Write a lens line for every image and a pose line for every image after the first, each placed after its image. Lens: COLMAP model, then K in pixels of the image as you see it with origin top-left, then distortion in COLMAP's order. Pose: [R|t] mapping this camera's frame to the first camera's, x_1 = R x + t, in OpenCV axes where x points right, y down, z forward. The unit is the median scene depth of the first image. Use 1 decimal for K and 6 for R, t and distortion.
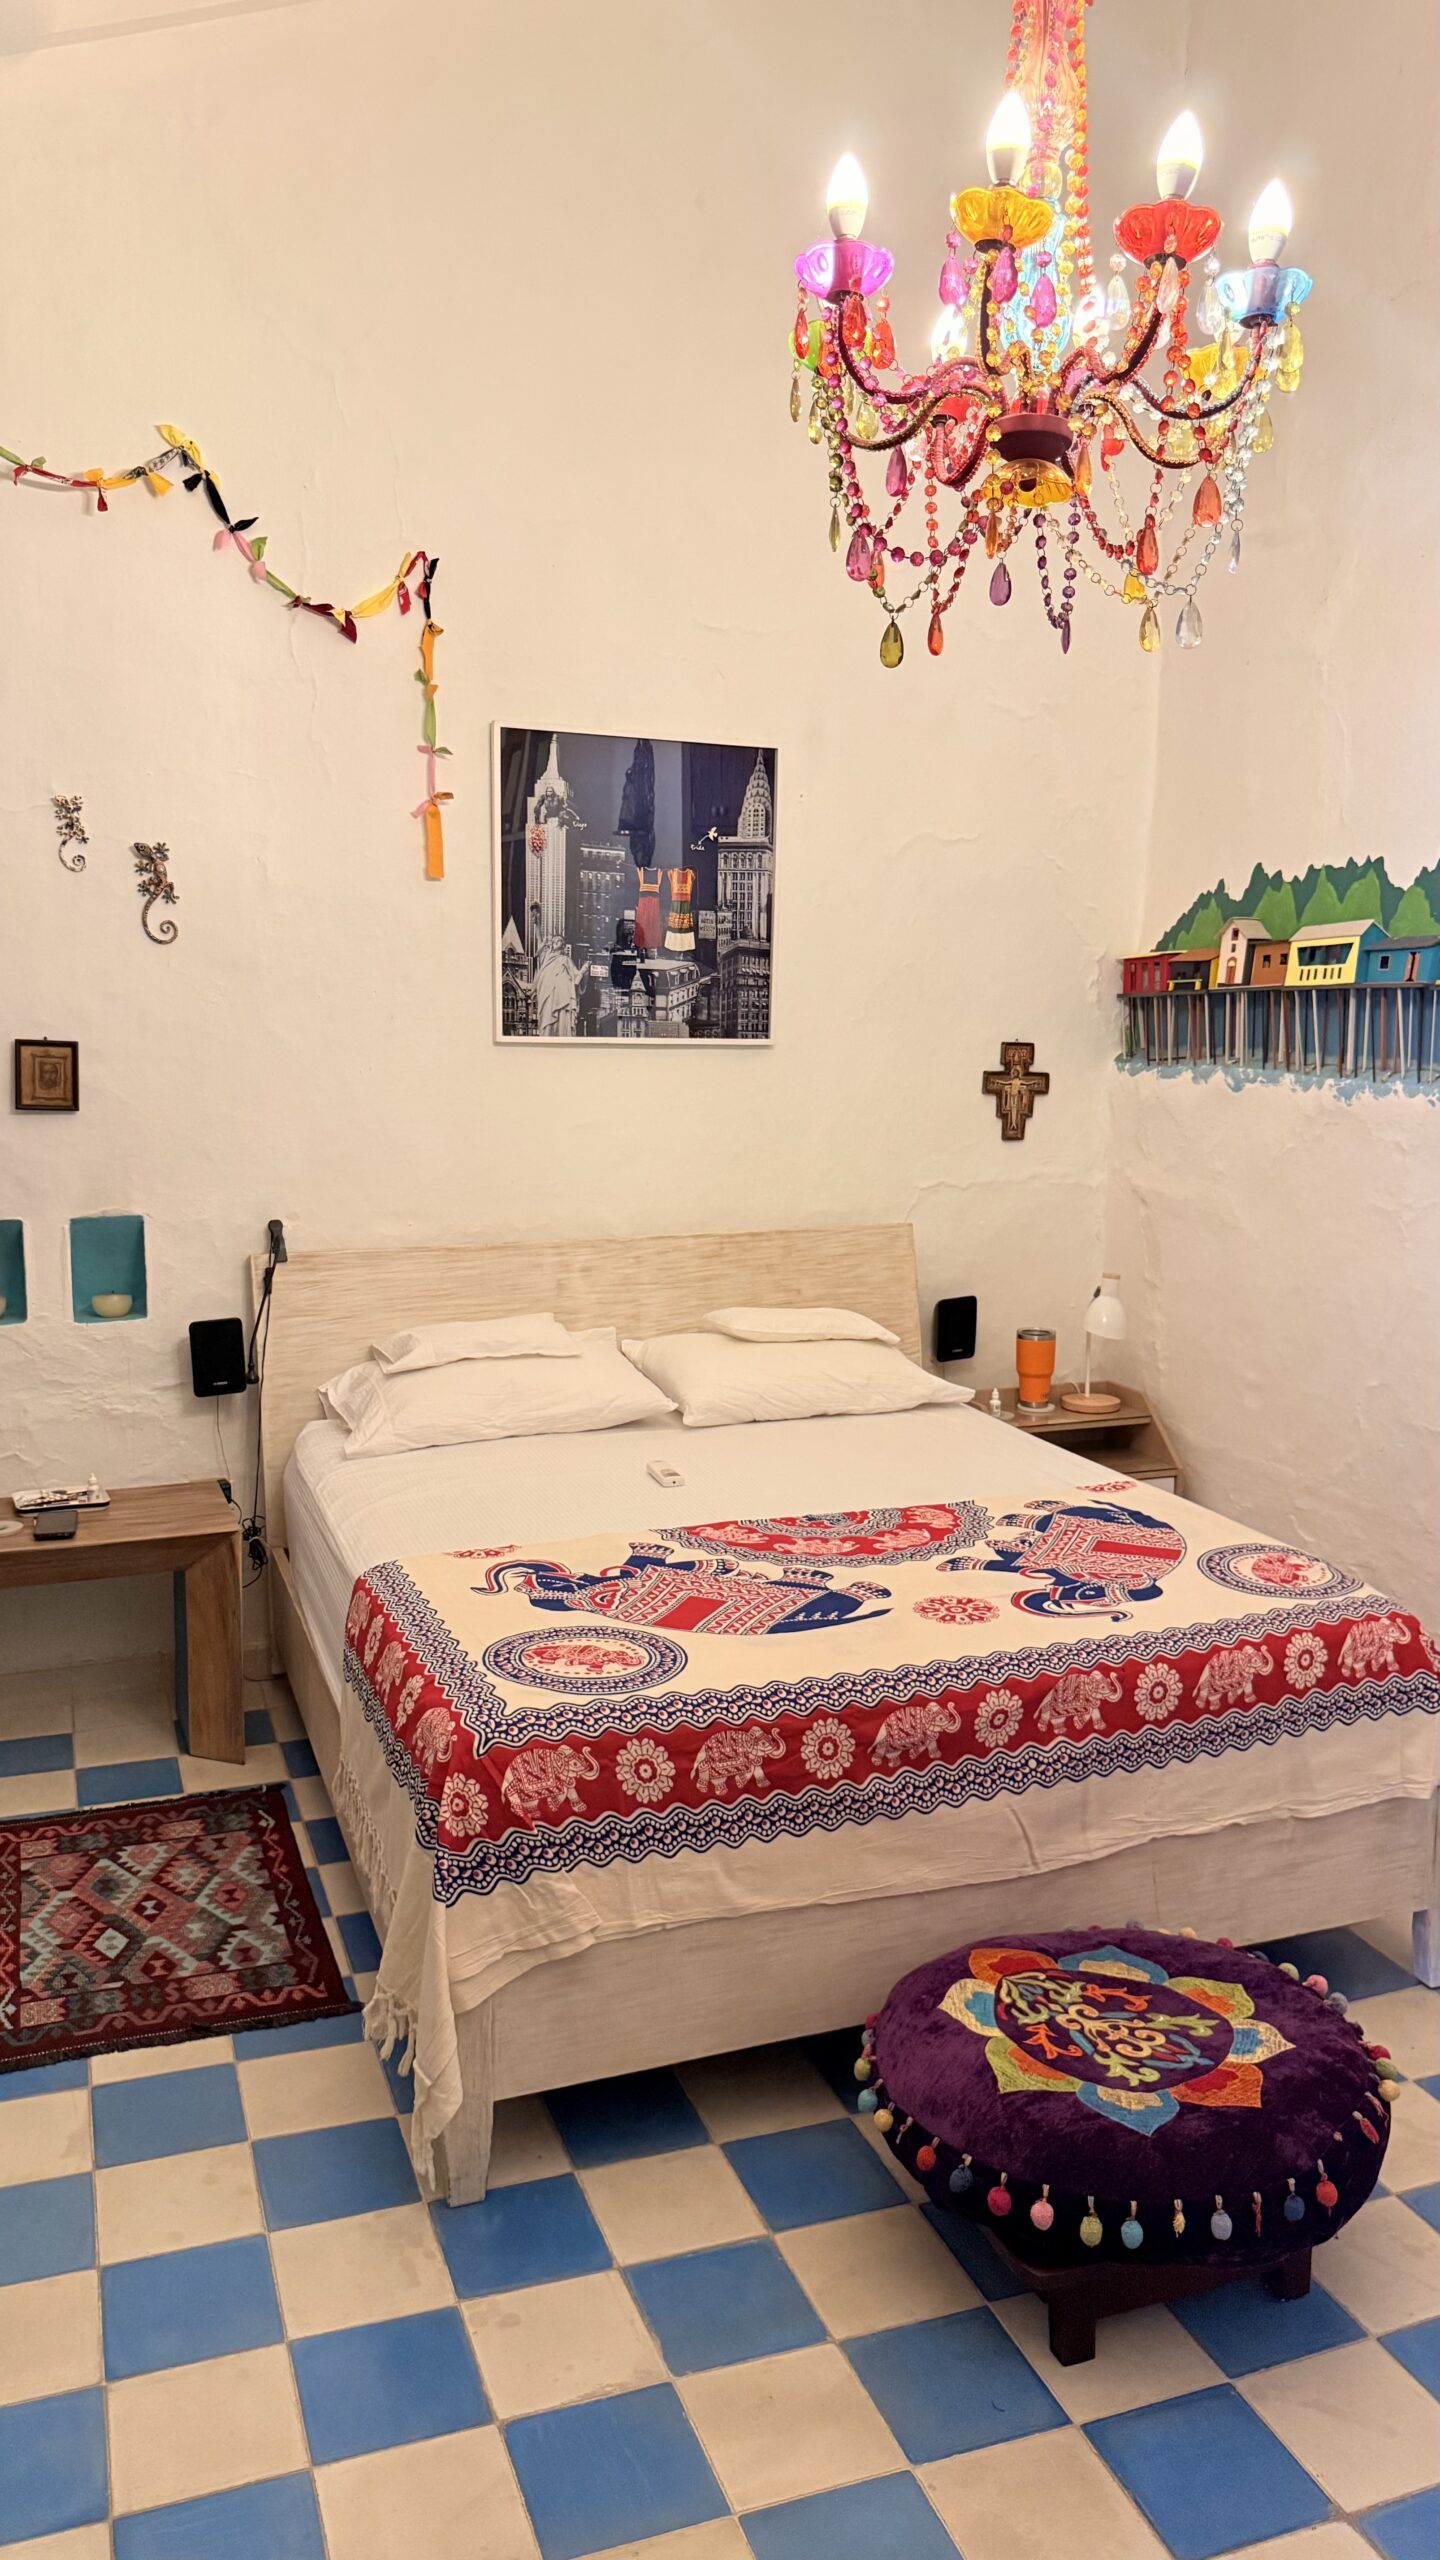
lens RADIAL K [[1793.7, 0, 708.4], [0, 1793.7, 1283.9], [0, 0, 1]] dist [0.178780, -0.366288]
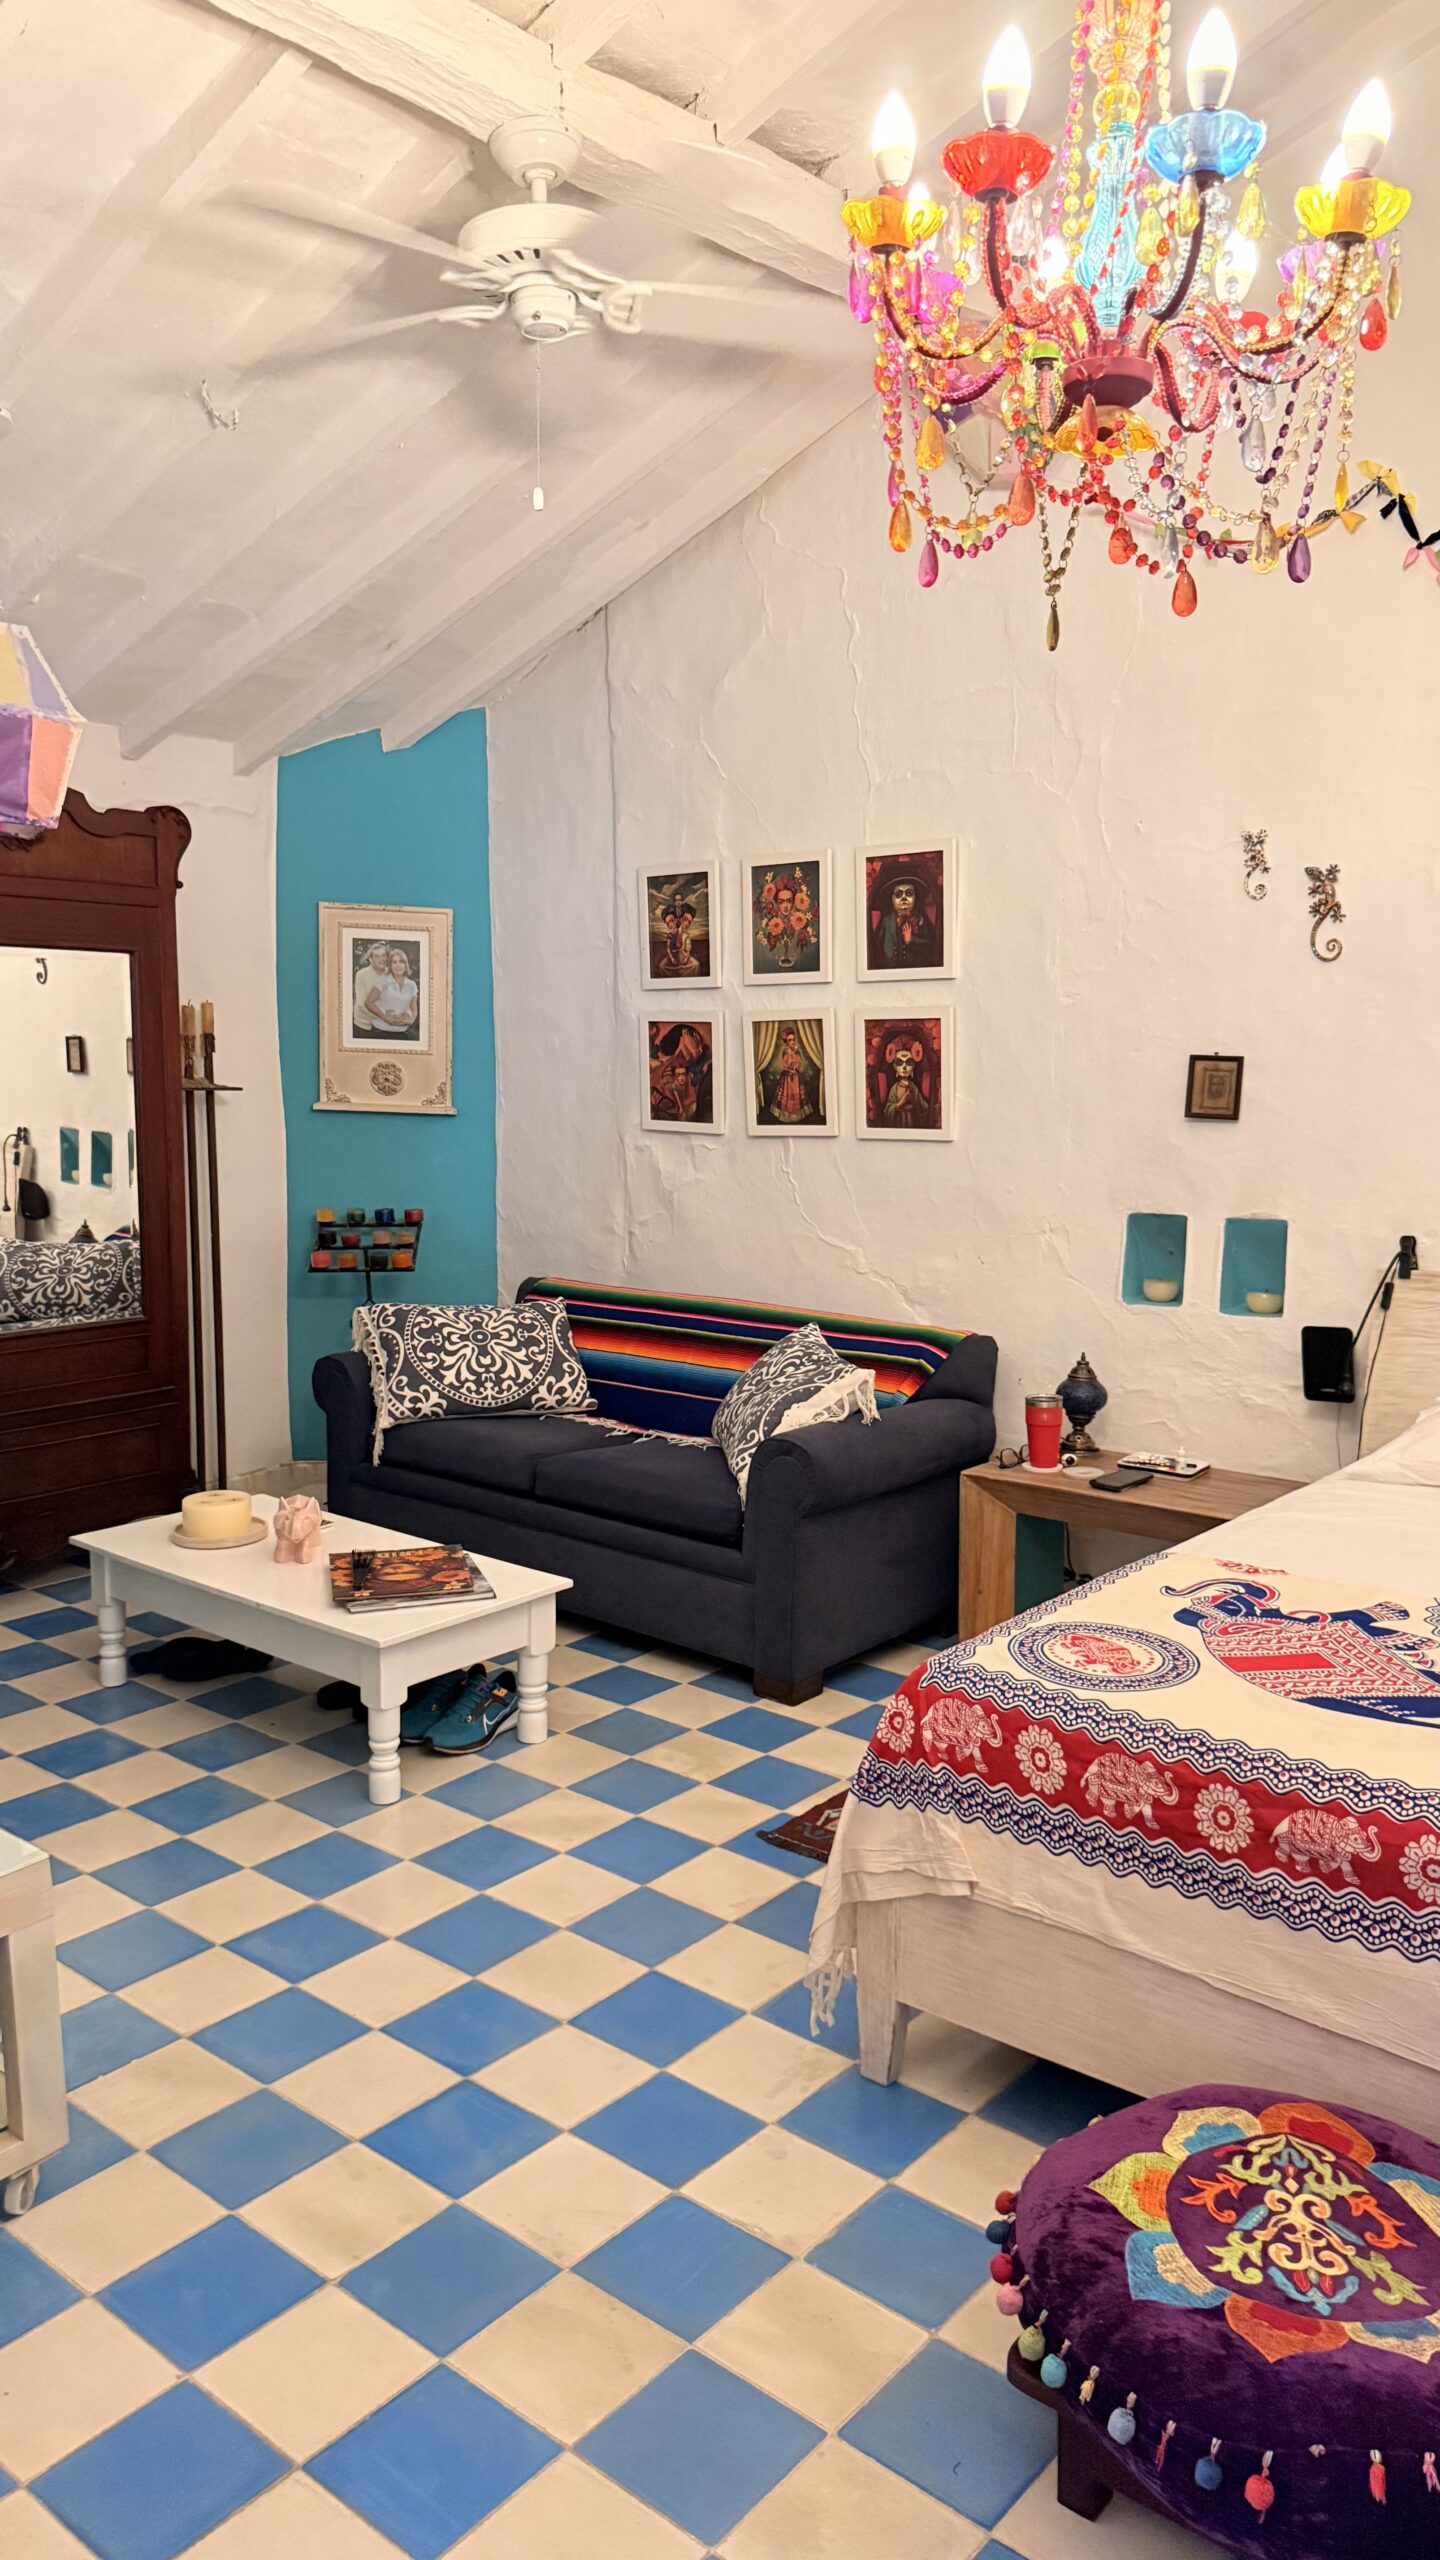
lens RADIAL K [[1771.7, 0, 712.2], [0, 1771.7, 1292.1], [0, 0, 1]] dist [0.136248, -0.242887]
pose [[0.506304, 0.111216, -0.855153, 0.664262], [-0.122147, 0.990900, 0.056551, -0.023301], [0.853661, 0.075822, 0.515281, 0.292631]]
